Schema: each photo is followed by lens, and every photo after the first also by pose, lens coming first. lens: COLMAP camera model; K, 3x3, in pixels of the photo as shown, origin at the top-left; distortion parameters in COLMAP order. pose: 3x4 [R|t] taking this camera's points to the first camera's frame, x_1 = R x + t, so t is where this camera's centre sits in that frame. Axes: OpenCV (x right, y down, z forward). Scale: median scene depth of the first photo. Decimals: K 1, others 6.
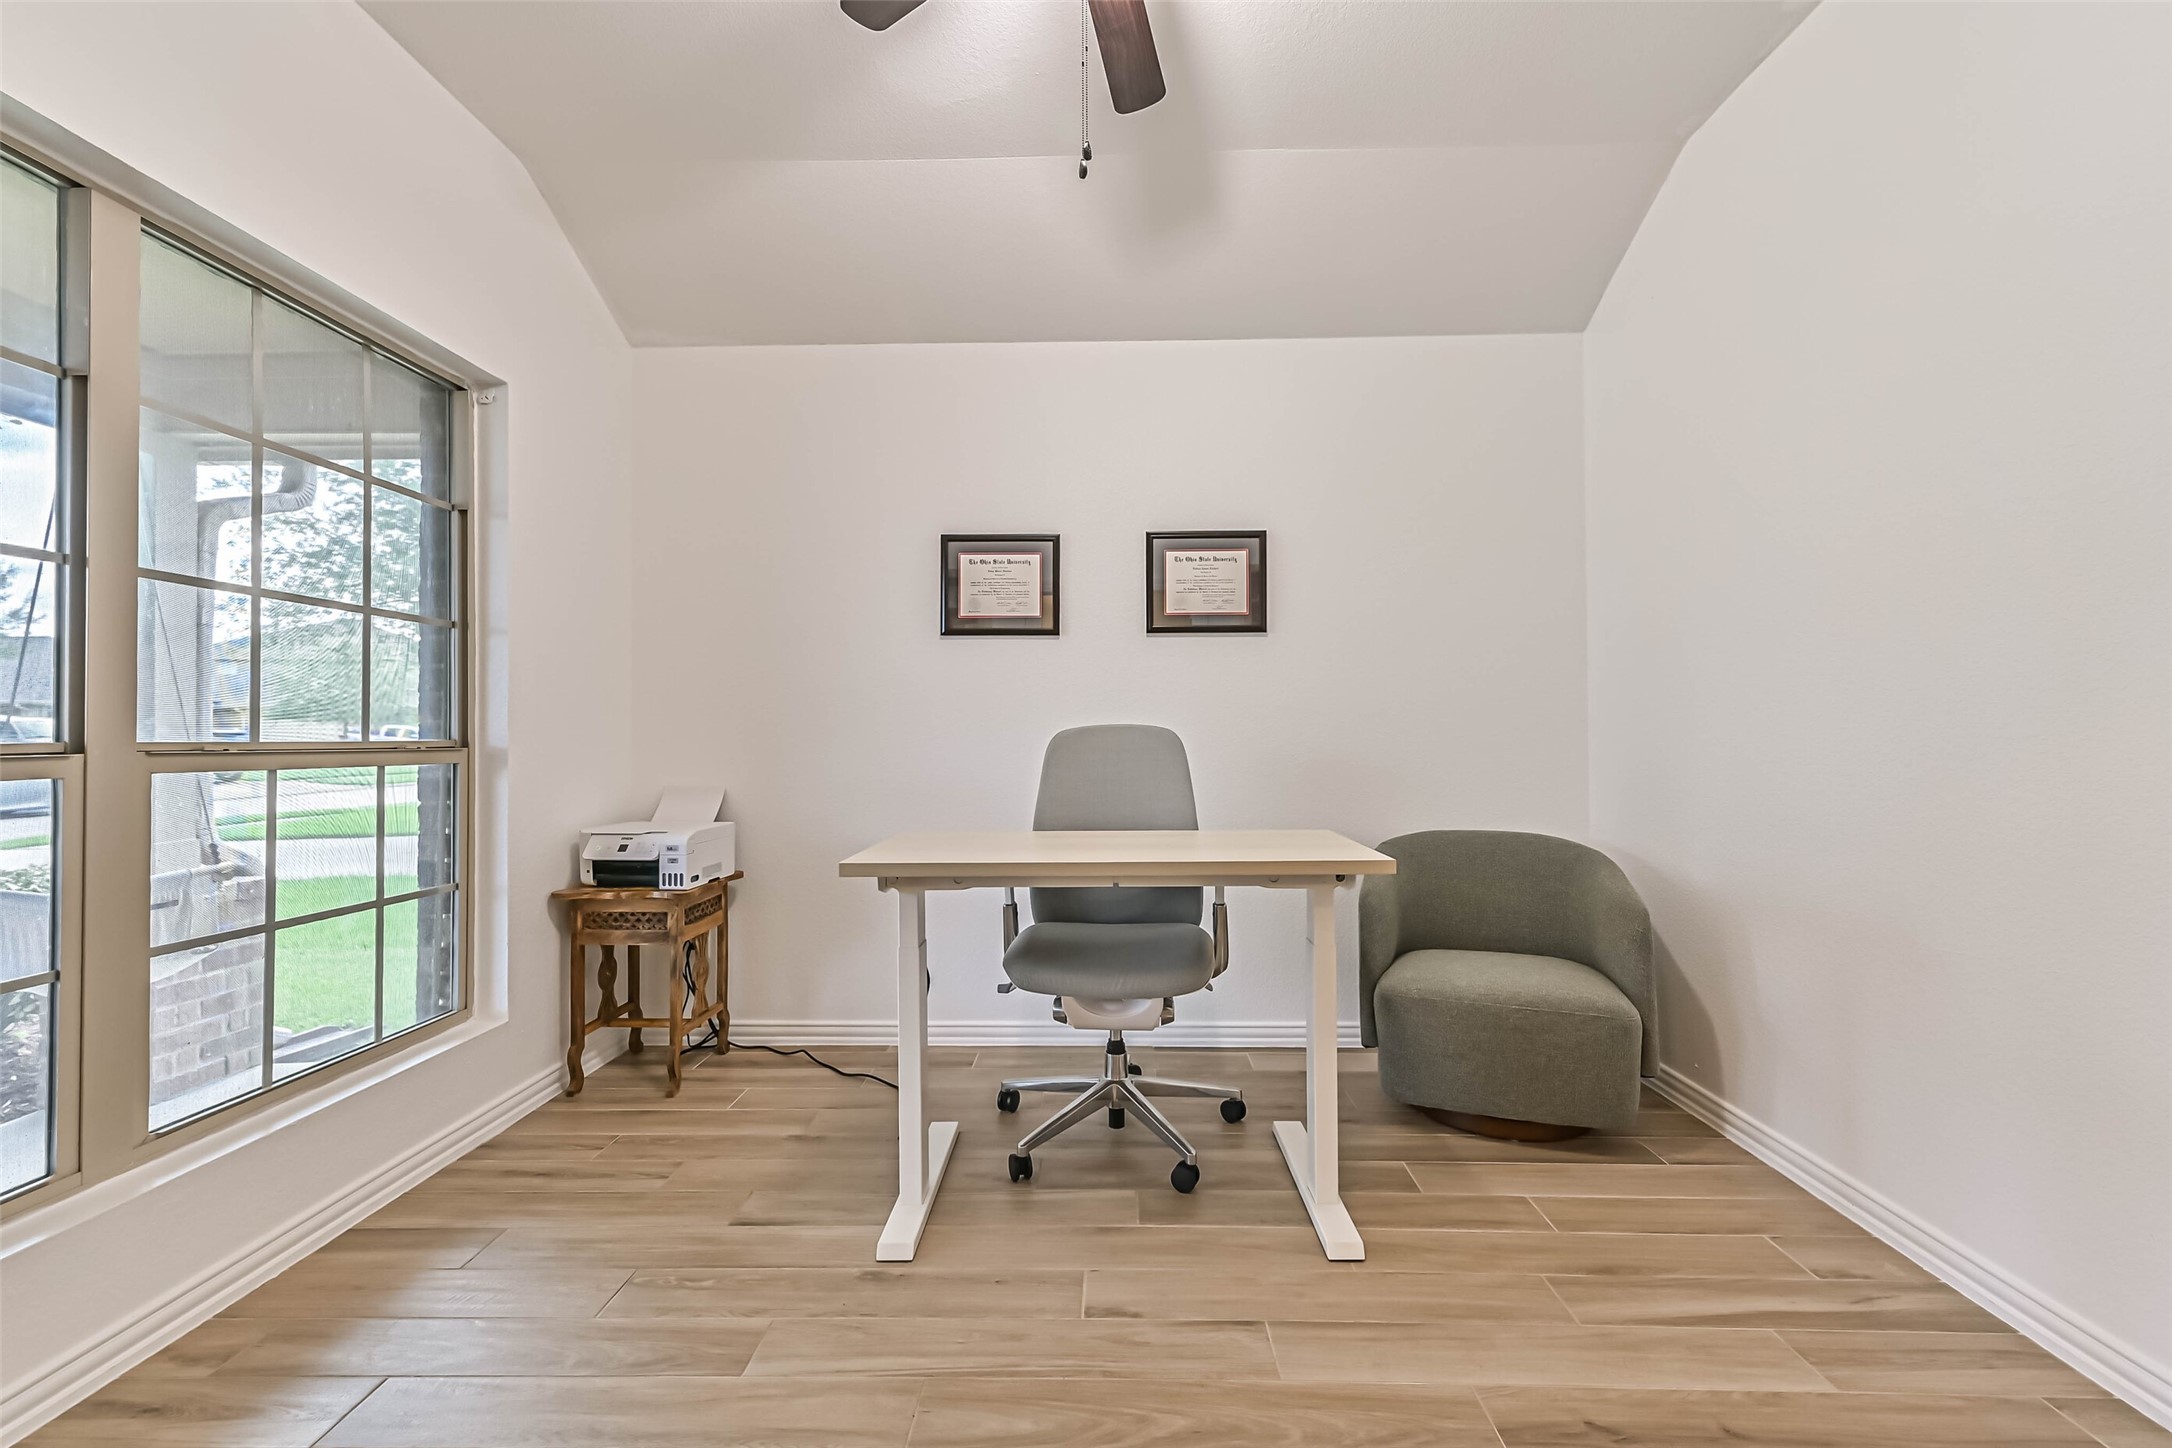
lens RADIAL K [[868.1, 0, 1084.4], [0, 868.1, 719.0], [0, 0, 1]] dist [0.013319, -0.000788]
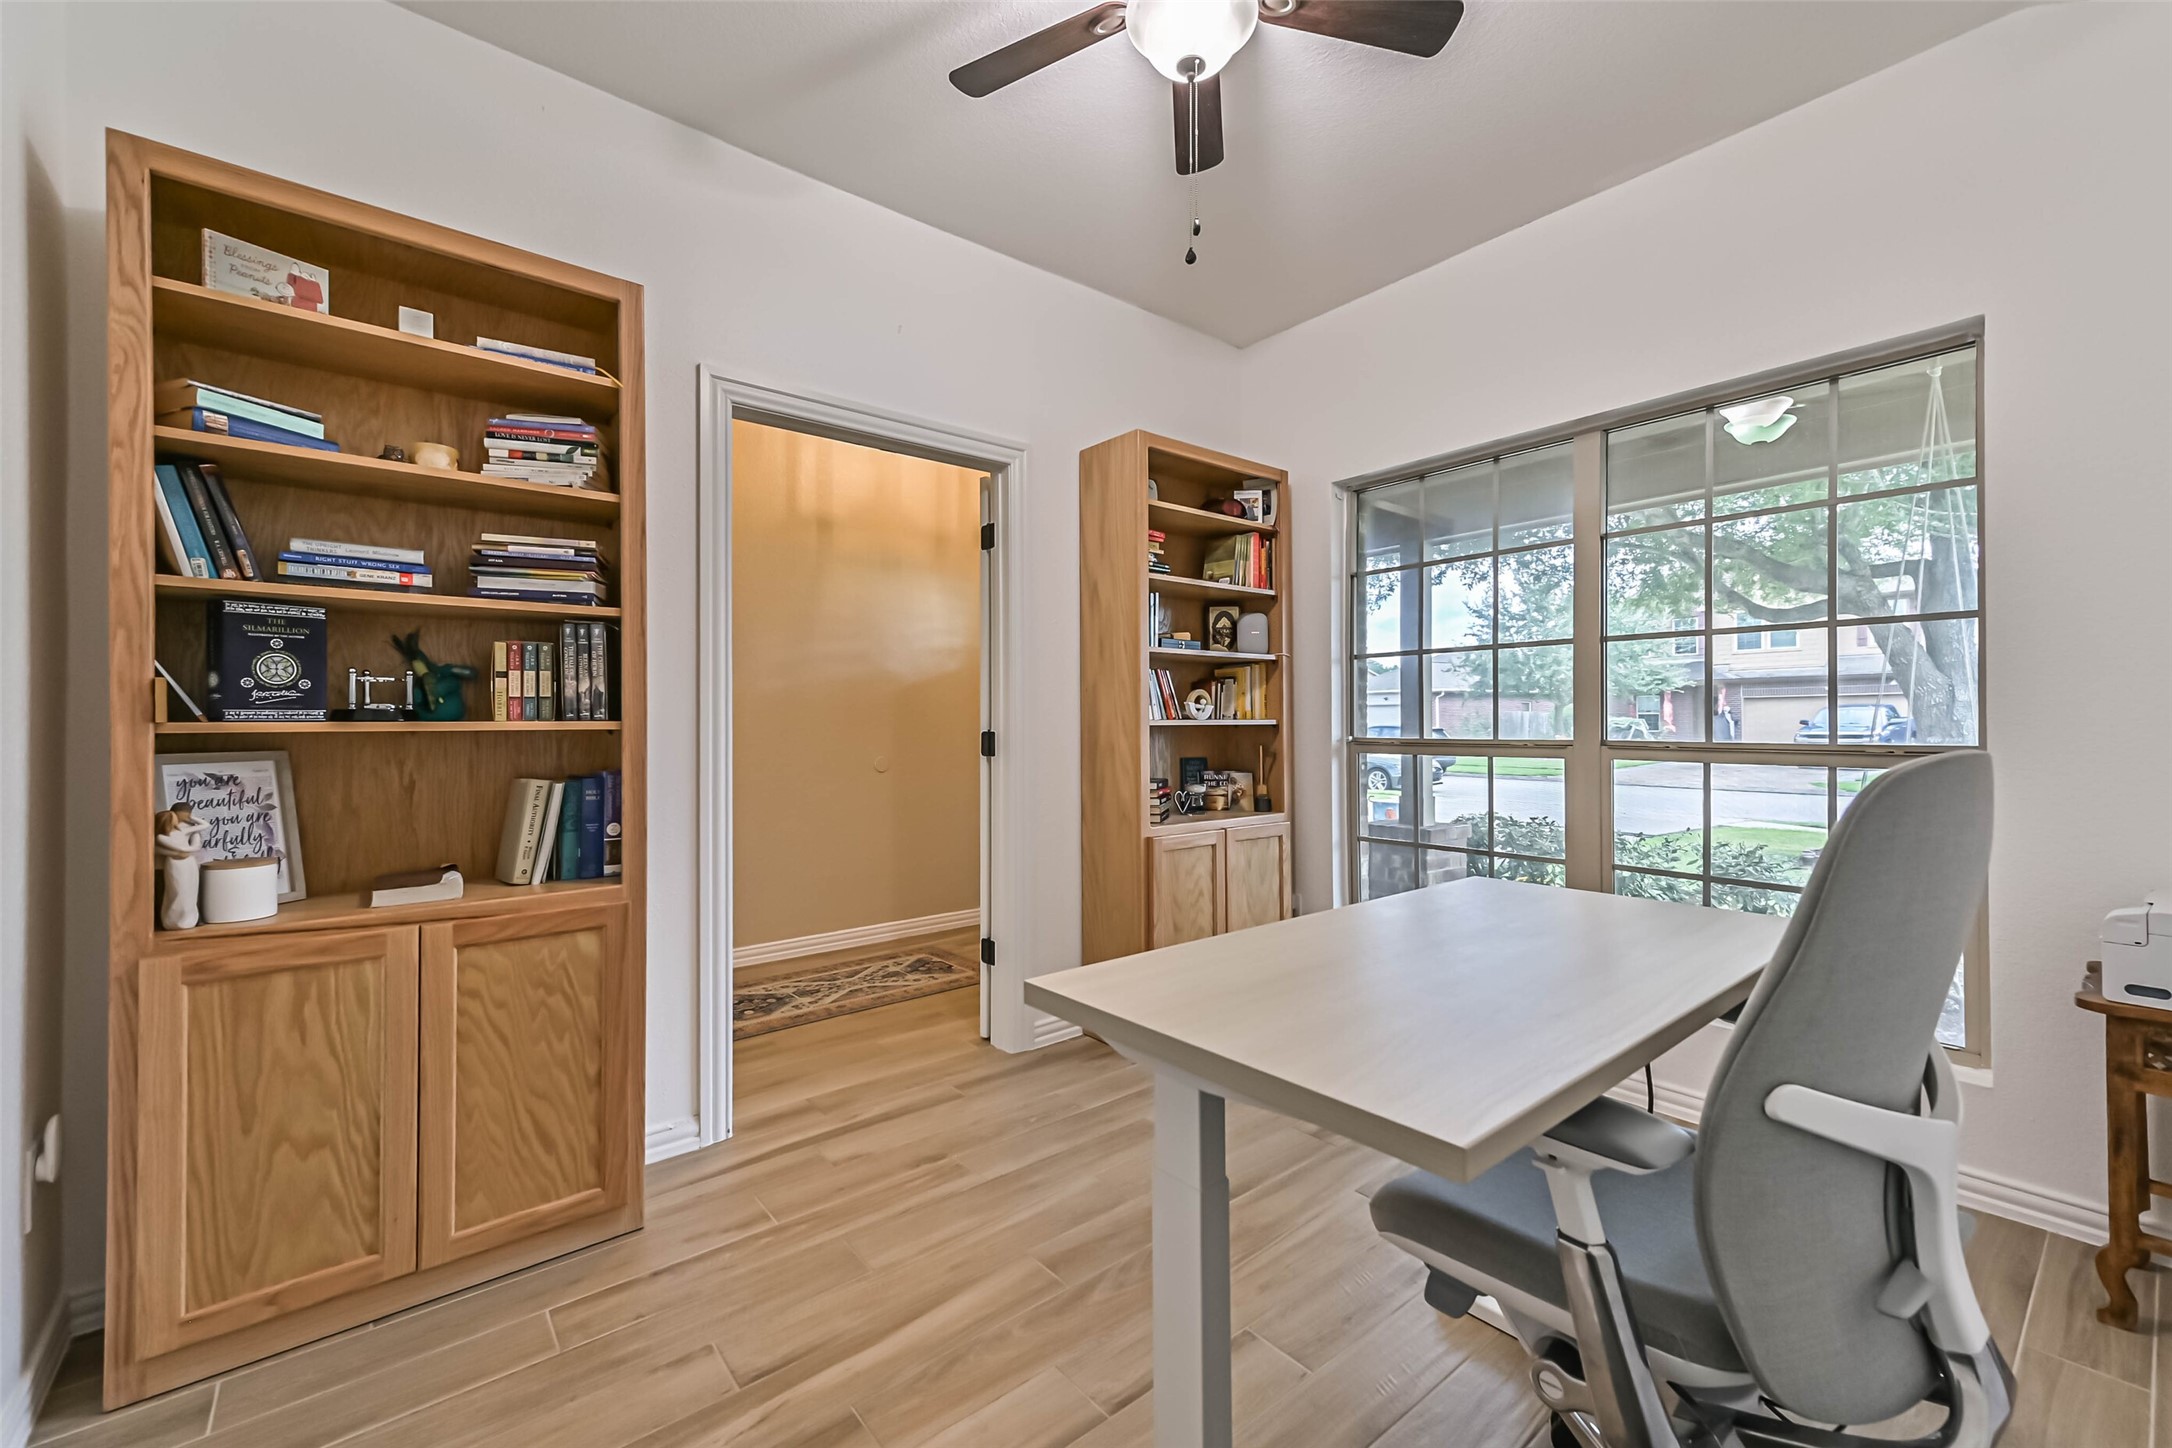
lens RADIAL K [[908.4, 0, 1082.9], [0, 908.4, 726.8], [0, 0, 1]] dist [0.004128, 0.000125]
pose [[-0.761104, 0.002563, -0.648625, 0.569172], [0.011270, 0.999893, -0.009273, 0.003597], [0.648532, -0.014368, -0.761052, 1.173329]]
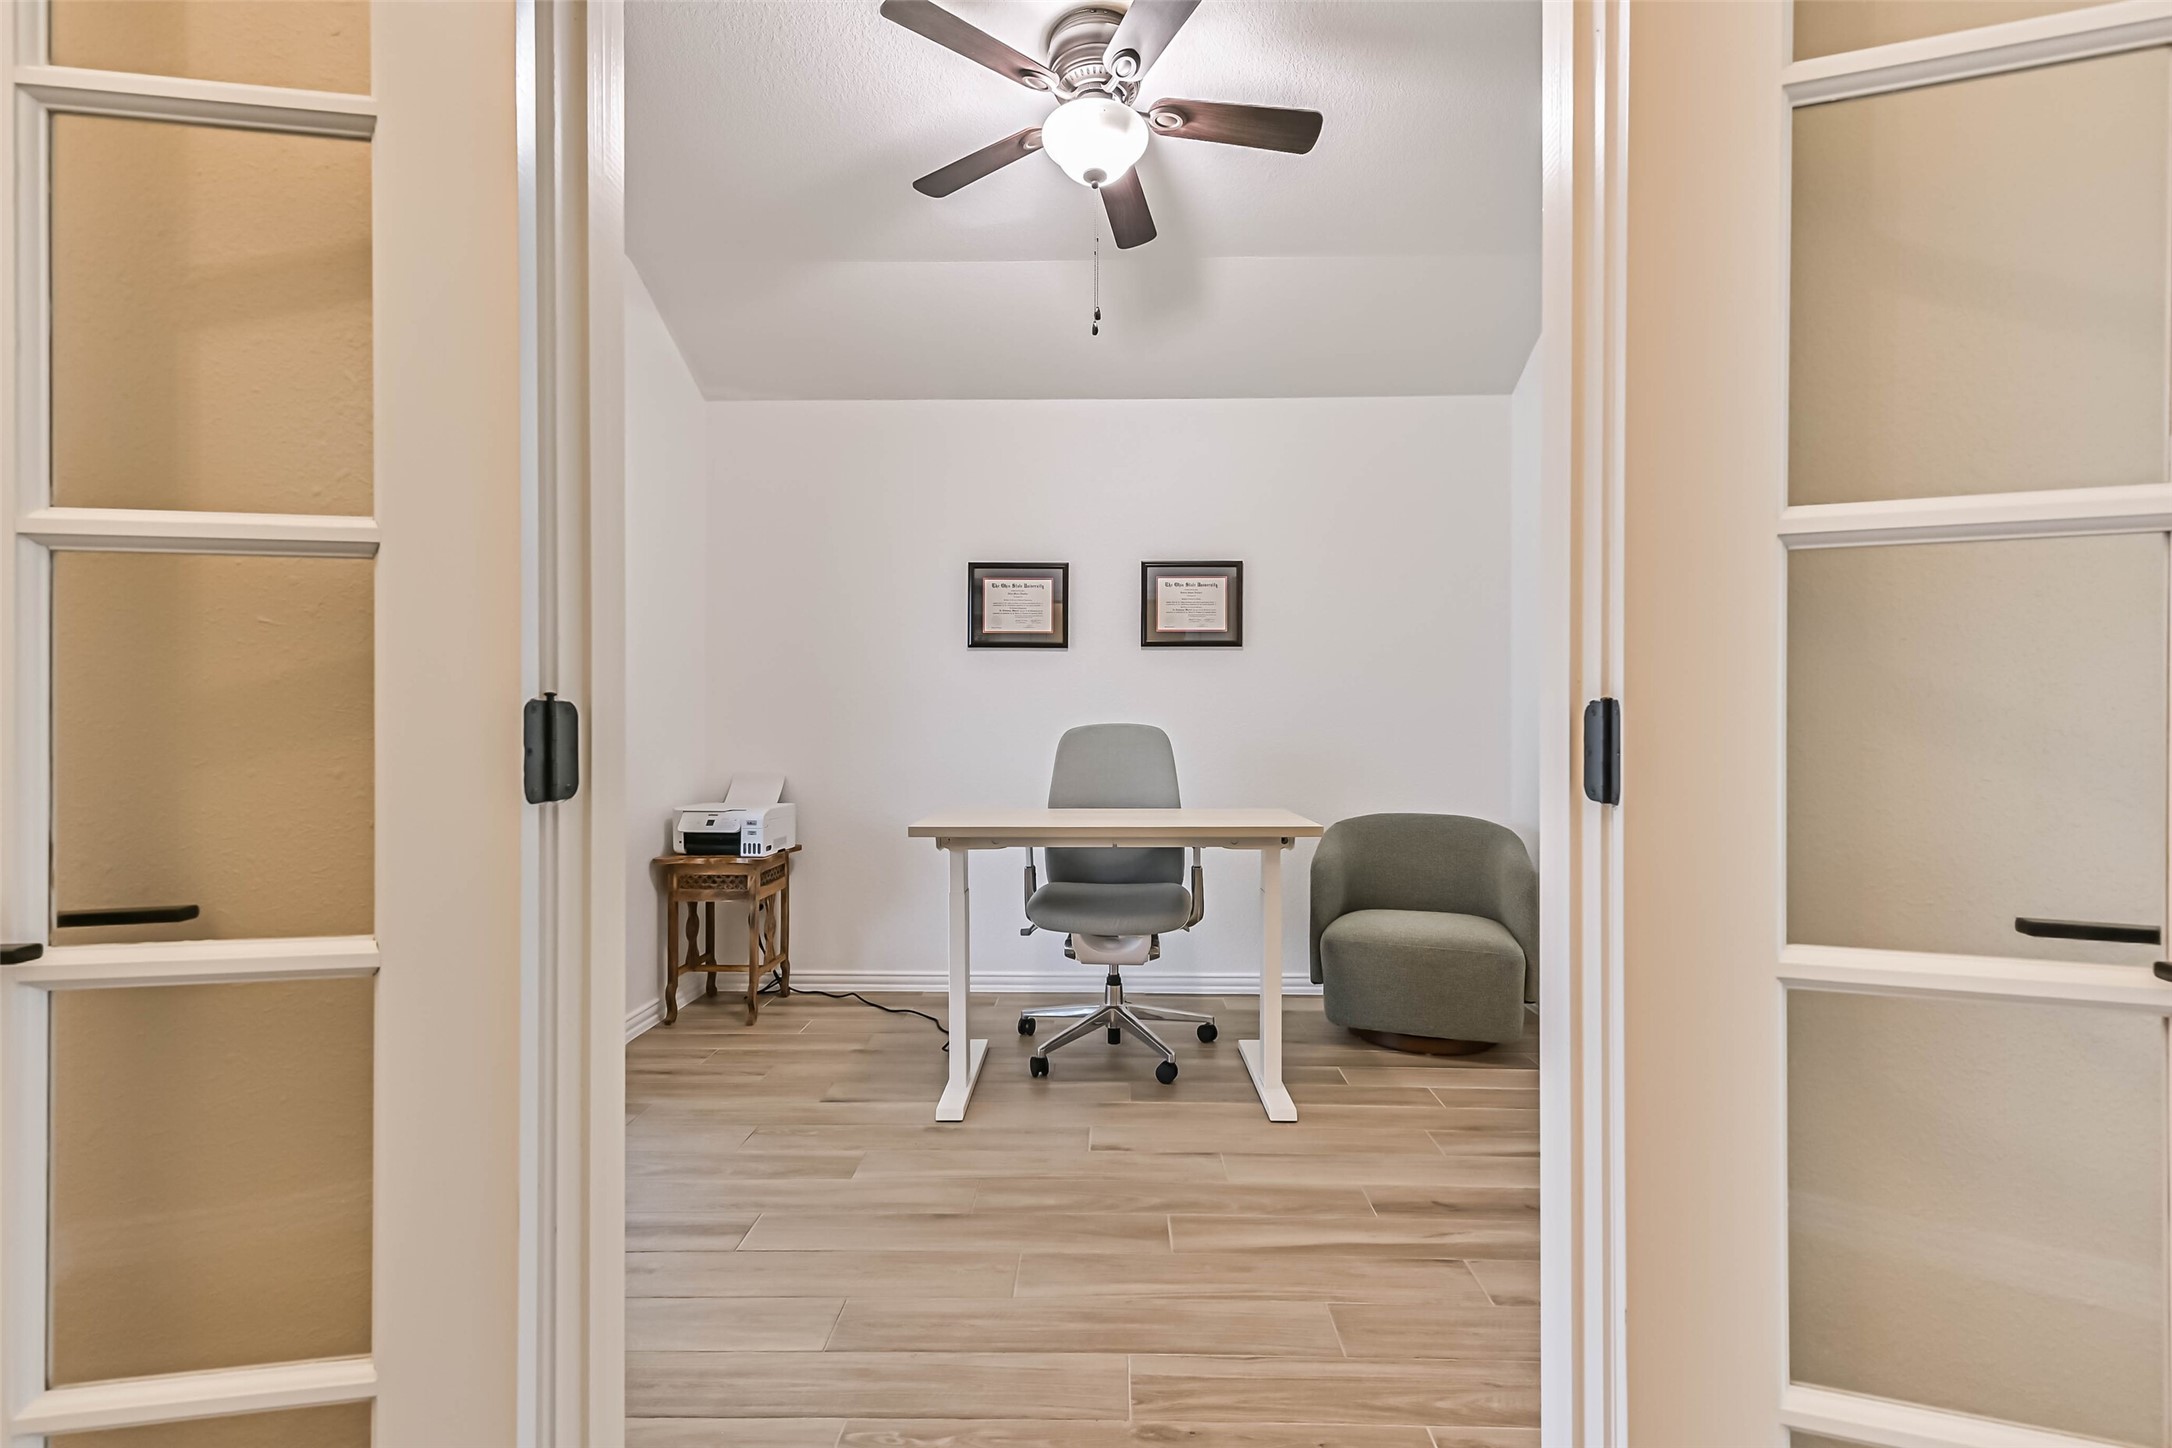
lens RADIAL K [[908.4, 0, 1084.0], [0, 908.4, 726.1], [0, 0, 1]] dist [0.004128, 0.000125]
pose [[0.999978, 0.005396, 0.003792, -0.013659], [-0.005438, 0.999923, 0.011142, -0.004419], [-0.003732, -0.011162, 0.999931, -0.306102]]
